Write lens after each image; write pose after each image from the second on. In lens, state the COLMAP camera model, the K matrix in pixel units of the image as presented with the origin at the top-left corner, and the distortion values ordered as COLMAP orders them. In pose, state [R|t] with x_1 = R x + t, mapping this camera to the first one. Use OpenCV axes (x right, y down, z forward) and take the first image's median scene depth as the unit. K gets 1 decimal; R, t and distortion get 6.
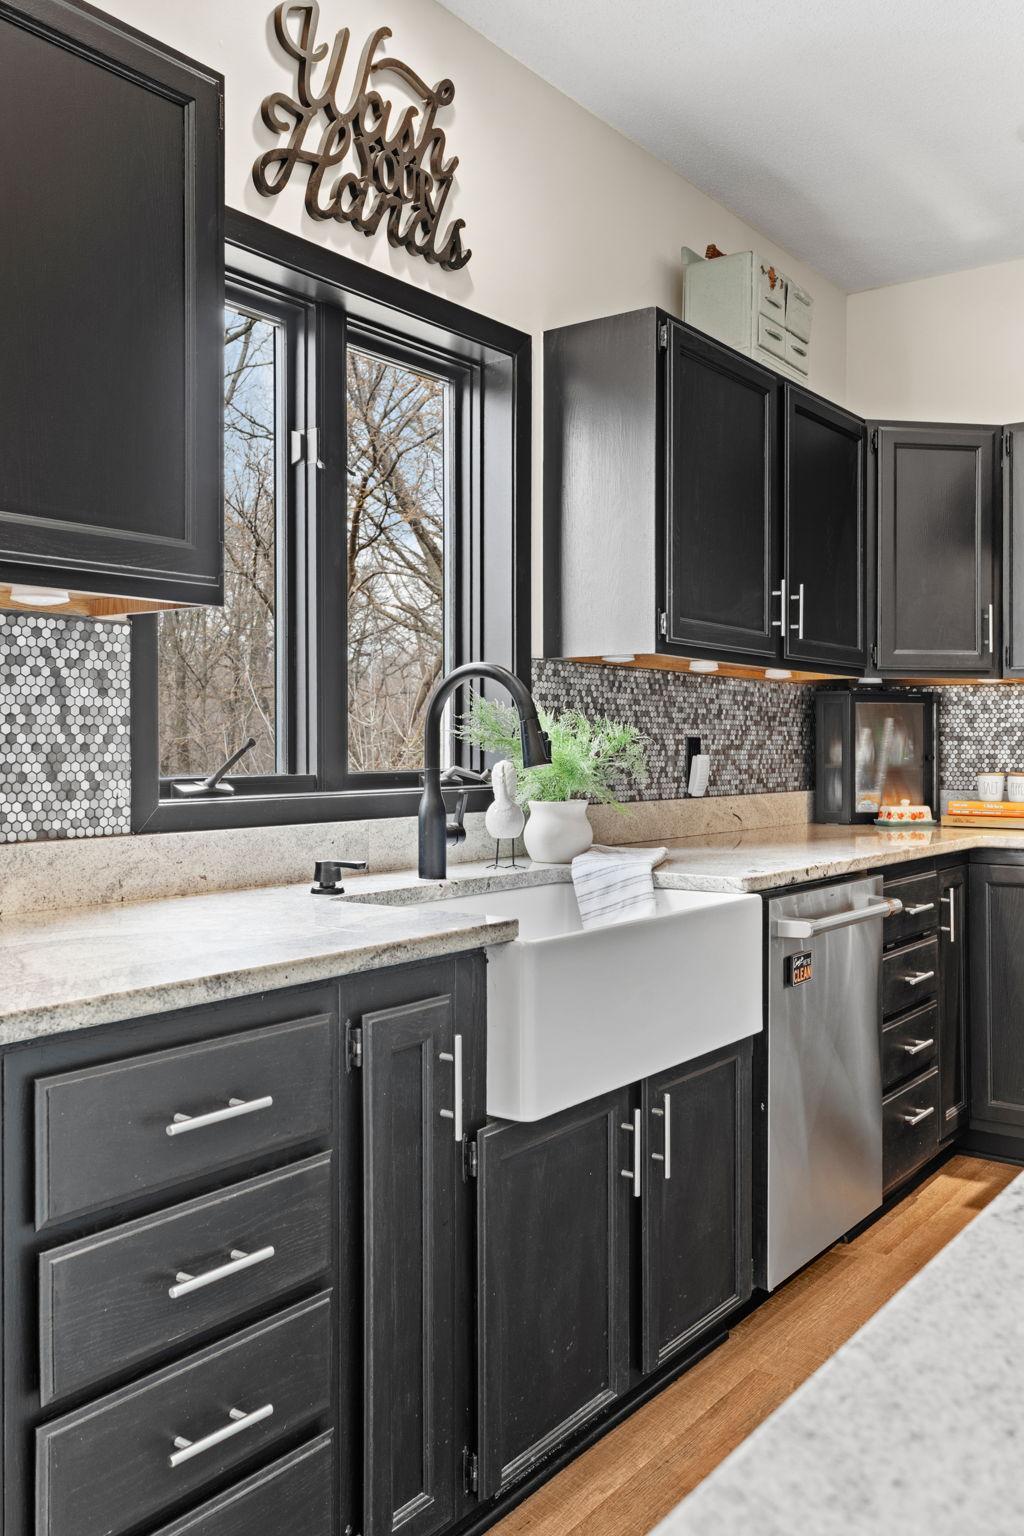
lens RADIAL K [[1297.3, 0, 509.7], [0, 1297.3, 761.8], [0, 0, 1]] dist [0.003263, 0.003177]
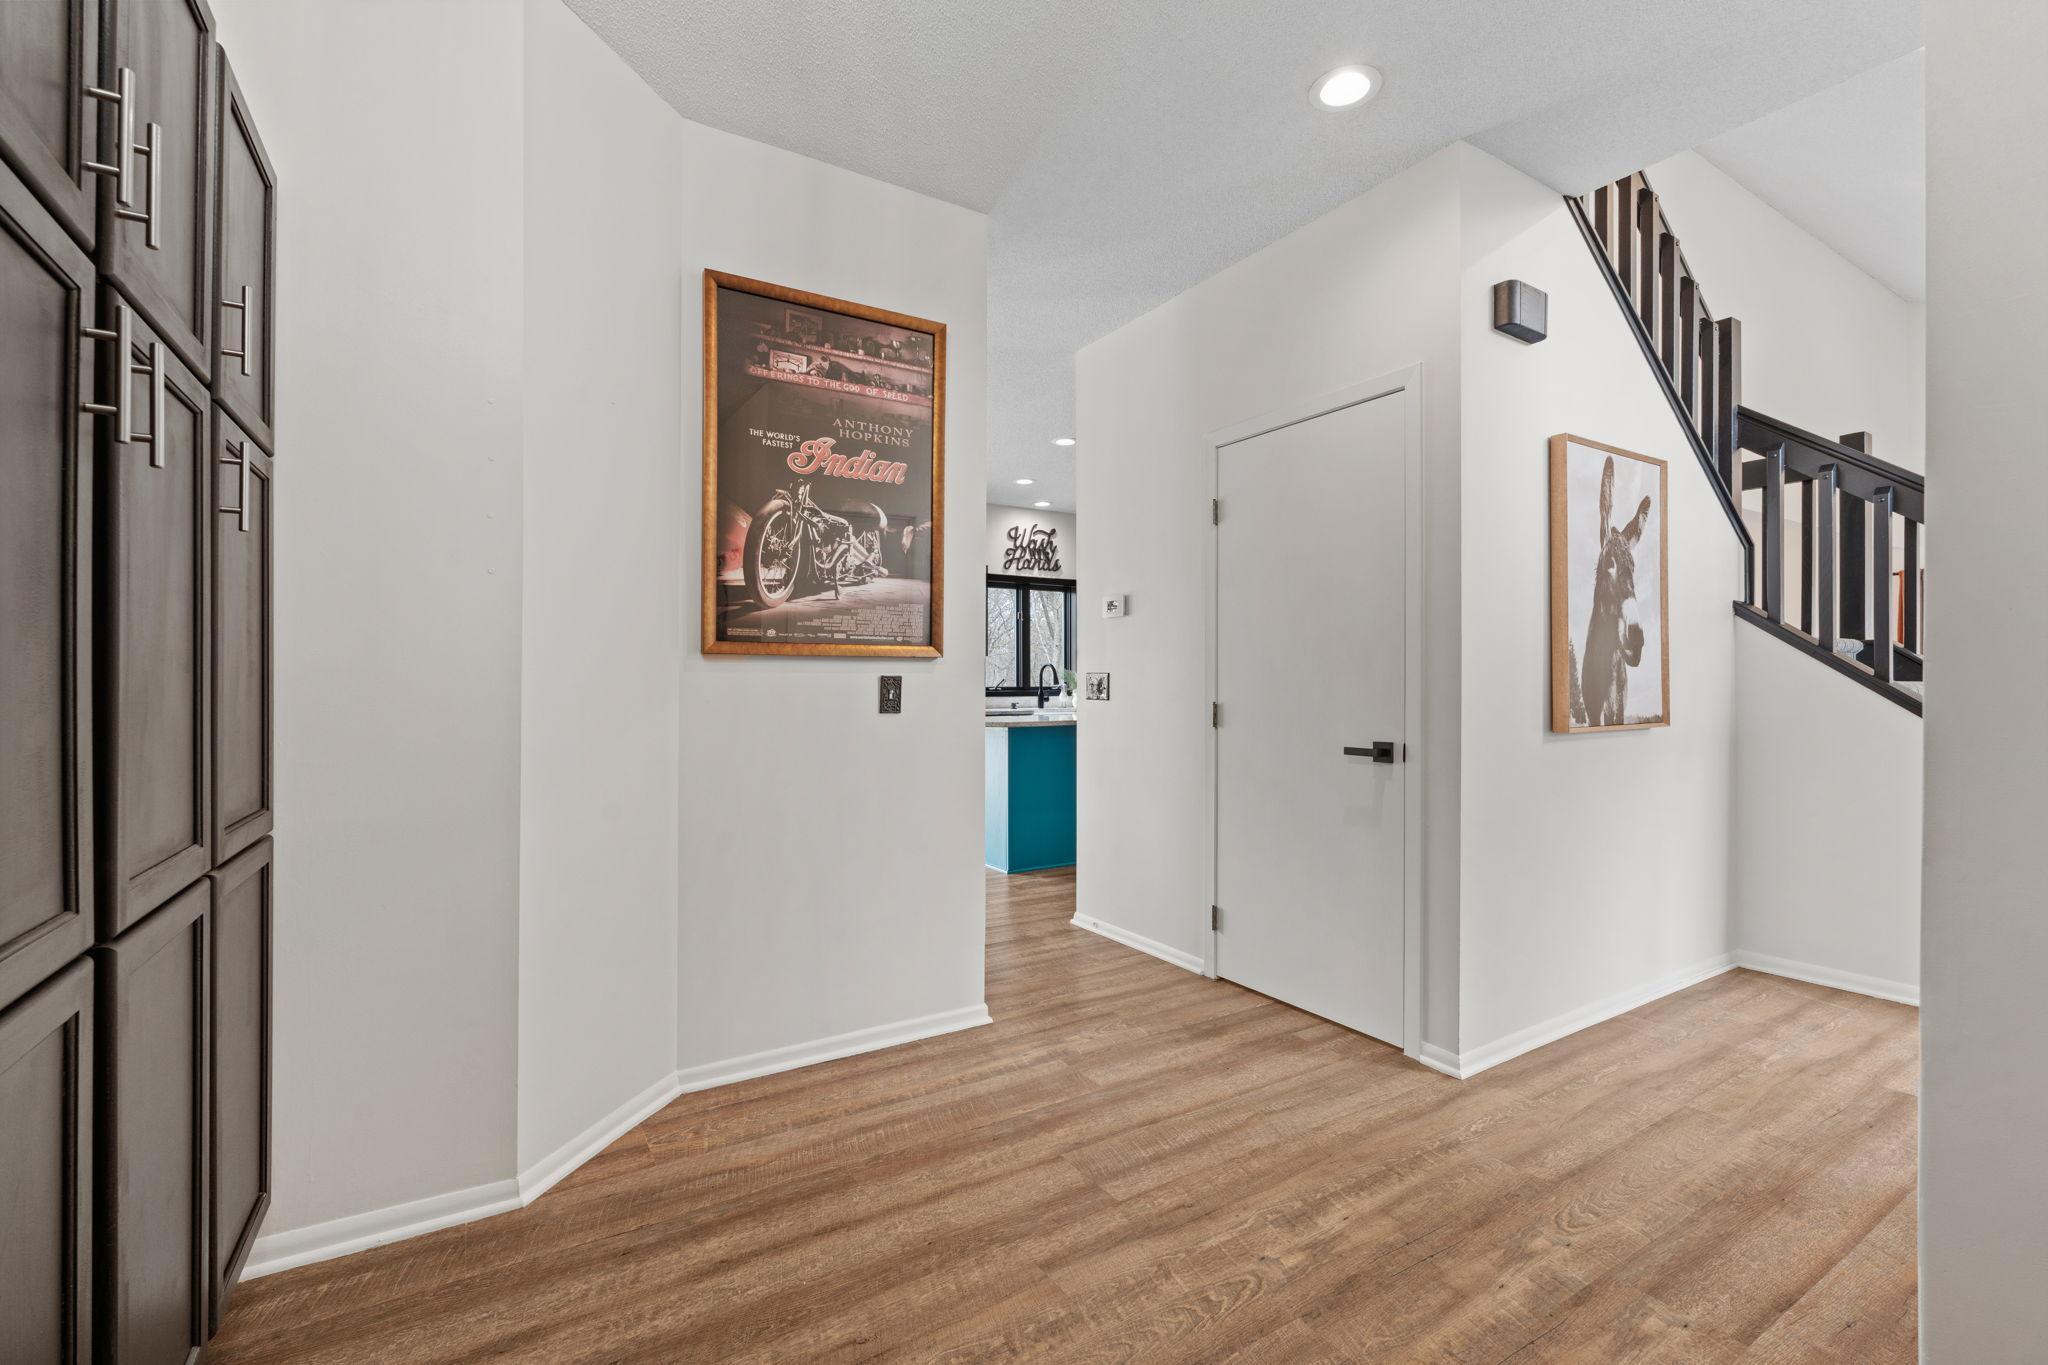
lens RADIAL K [[903.6, 0, 1028.7], [0, 903.6, 682.5], [0, 0, 1]] dist [-0.001000, -0.001633]
pose [[0.930243, -0.002270, -0.366937, 1.066993], [-0.001843, 0.999939, -0.010861, 0.028325], [0.366939, 0.010780, 0.930183, -2.003086]]
